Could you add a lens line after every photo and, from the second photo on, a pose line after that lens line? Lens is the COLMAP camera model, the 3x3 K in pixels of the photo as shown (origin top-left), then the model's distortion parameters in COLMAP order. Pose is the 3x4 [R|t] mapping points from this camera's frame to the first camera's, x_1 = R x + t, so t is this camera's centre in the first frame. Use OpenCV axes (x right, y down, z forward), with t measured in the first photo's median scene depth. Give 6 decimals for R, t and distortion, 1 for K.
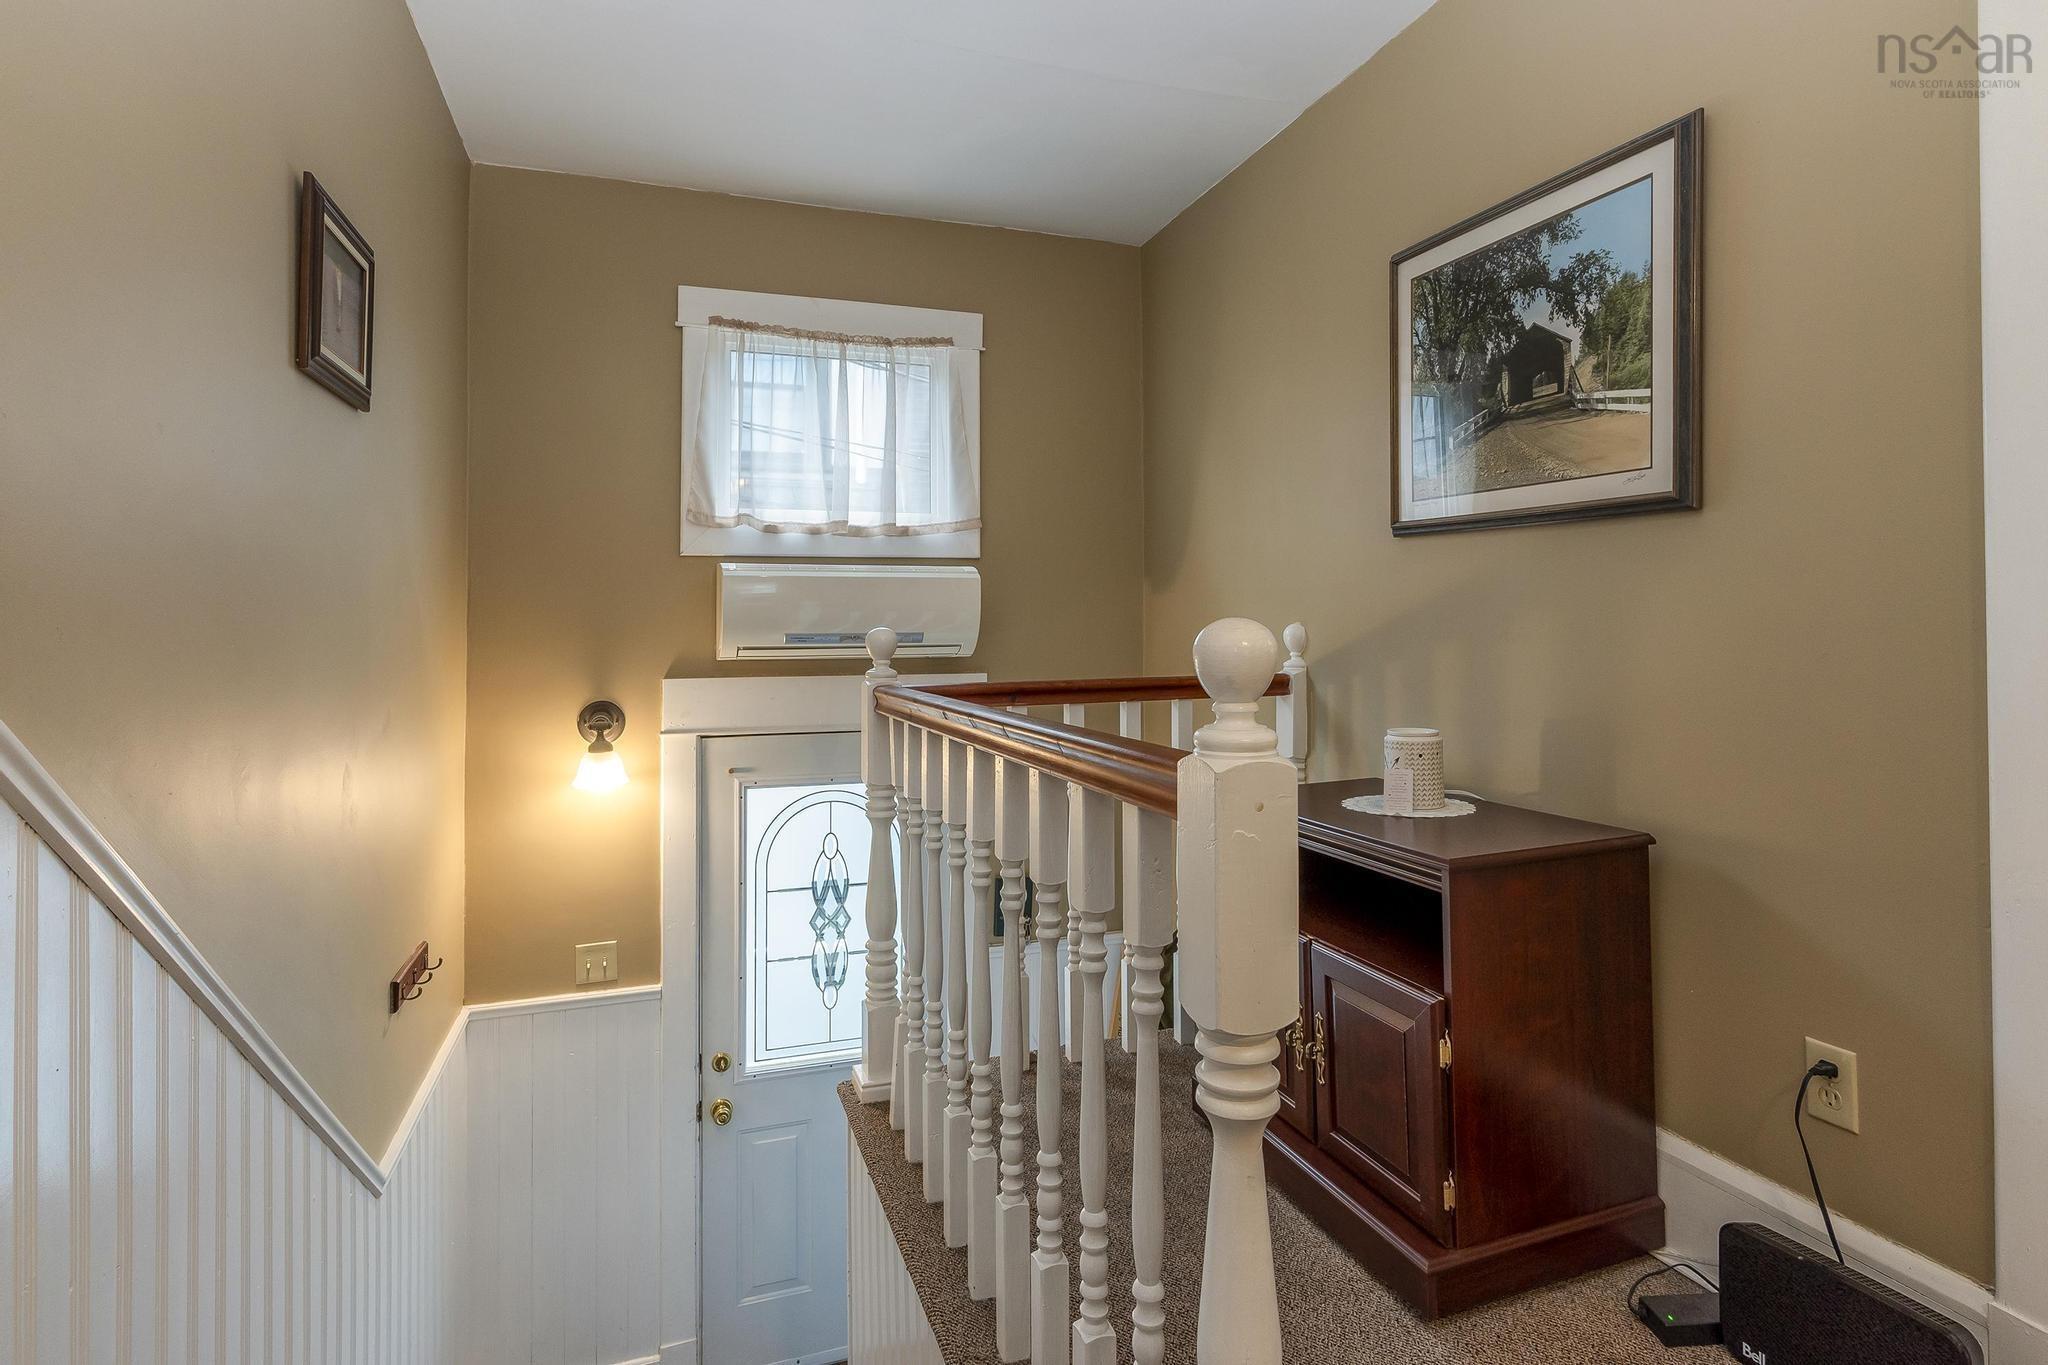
lens RADIAL K [[1048.8, 0, 1042.2], [0, 1048.8, 611.5], [0, 0, 1]] dist [0.014374, 0.002304]
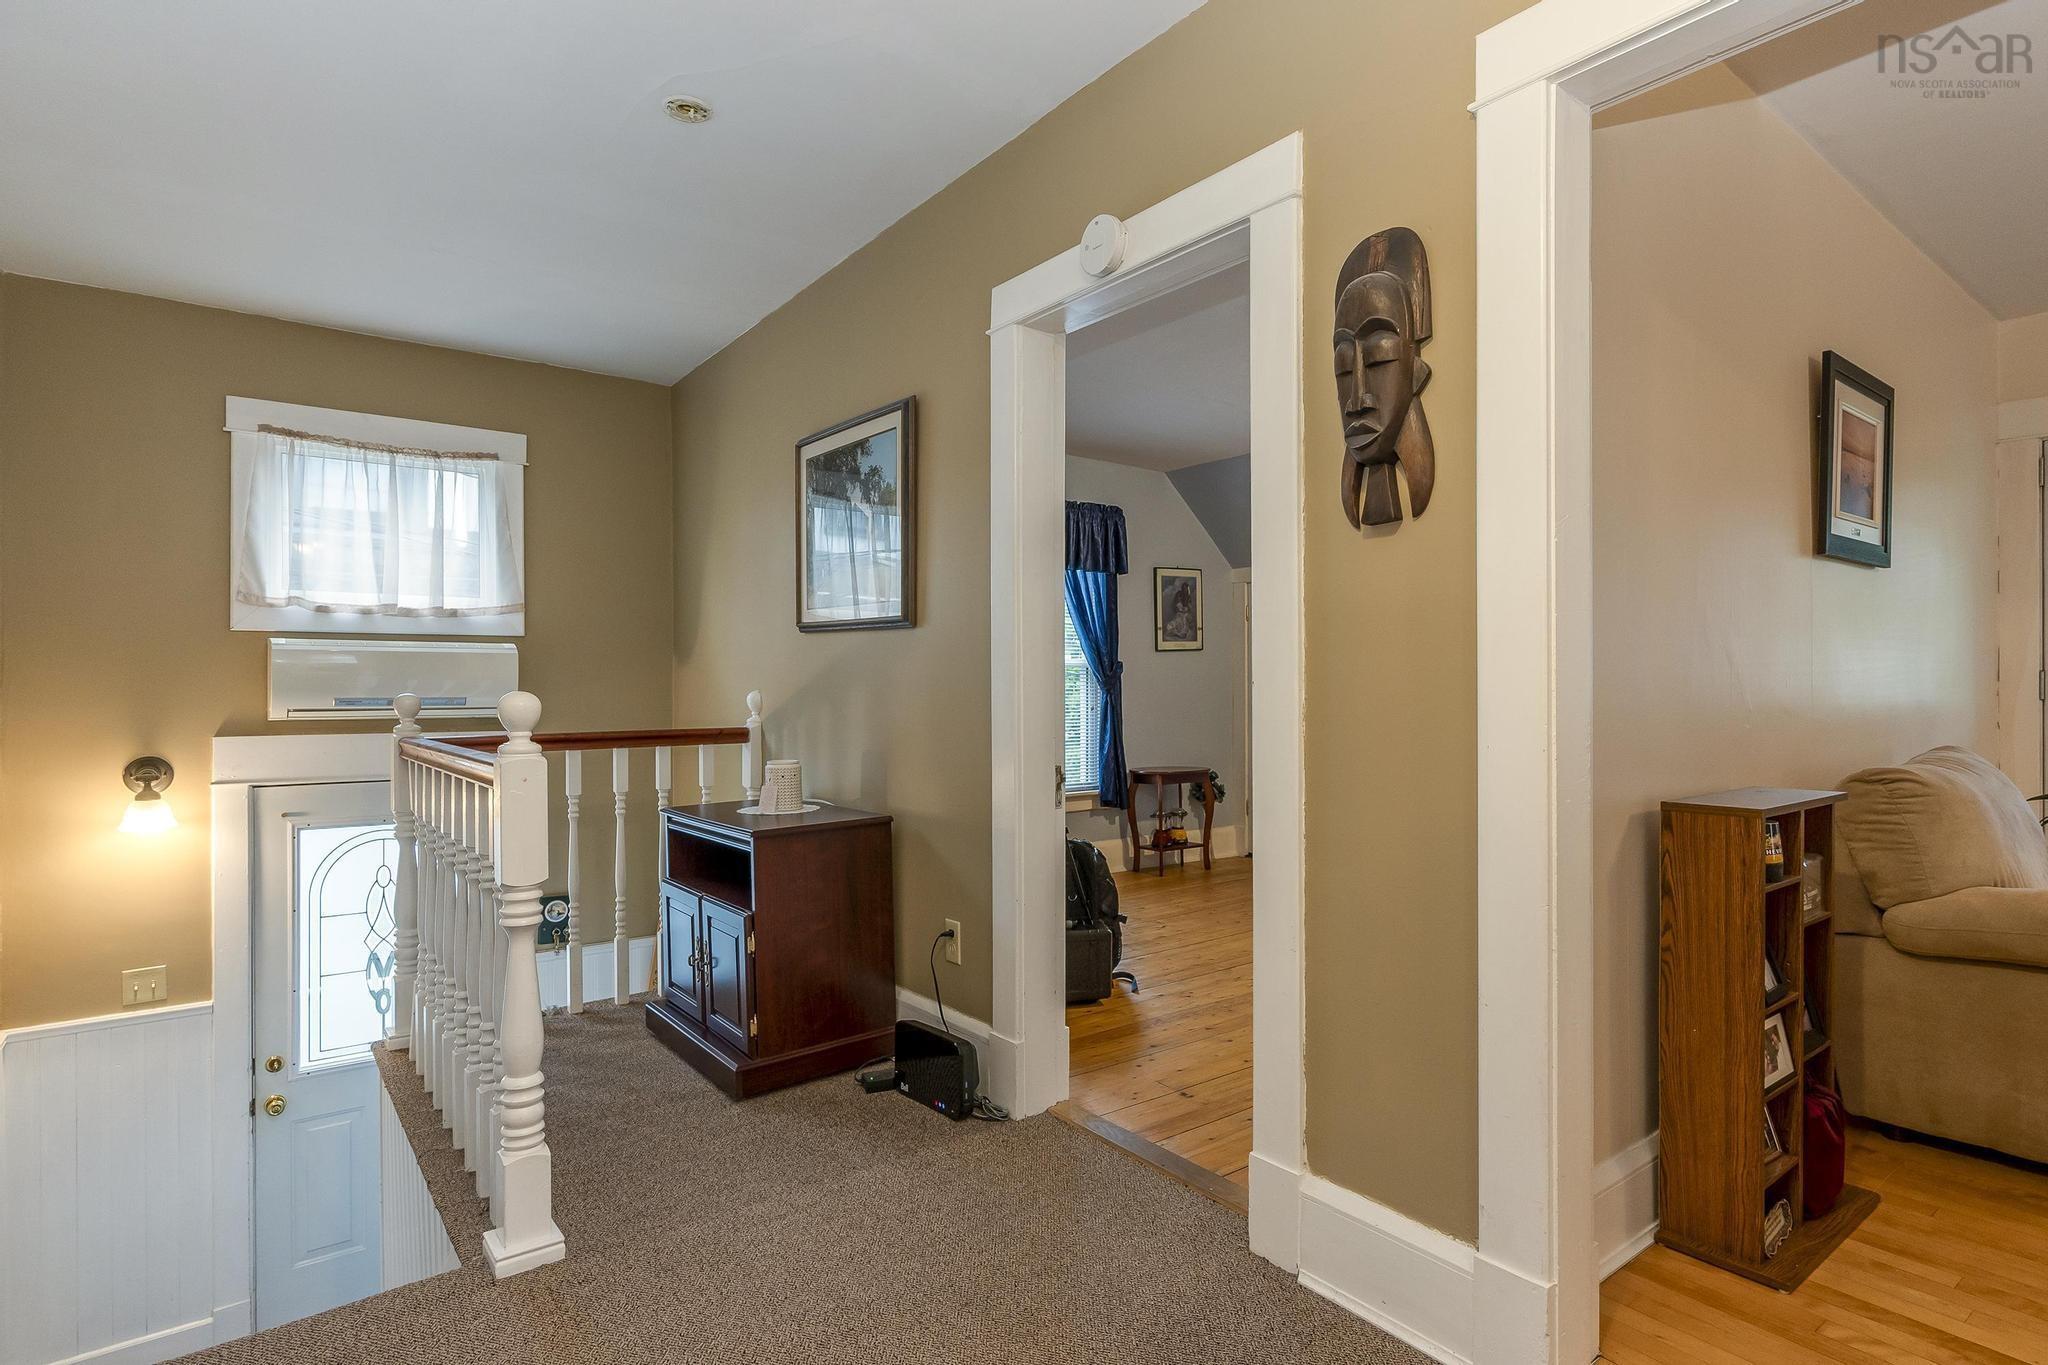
lens RADIAL K [[1048.8, 0, 1021.7], [0, 1048.8, 696.1], [0, 0, 1]] dist [0.014374, 0.002304]
pose [[0.957478, 0.001317, 0.288503, 0.157952], [-0.006863, 0.999811, 0.018212, -0.008387], [-0.288424, -0.019417, 0.957306, -0.377481]]
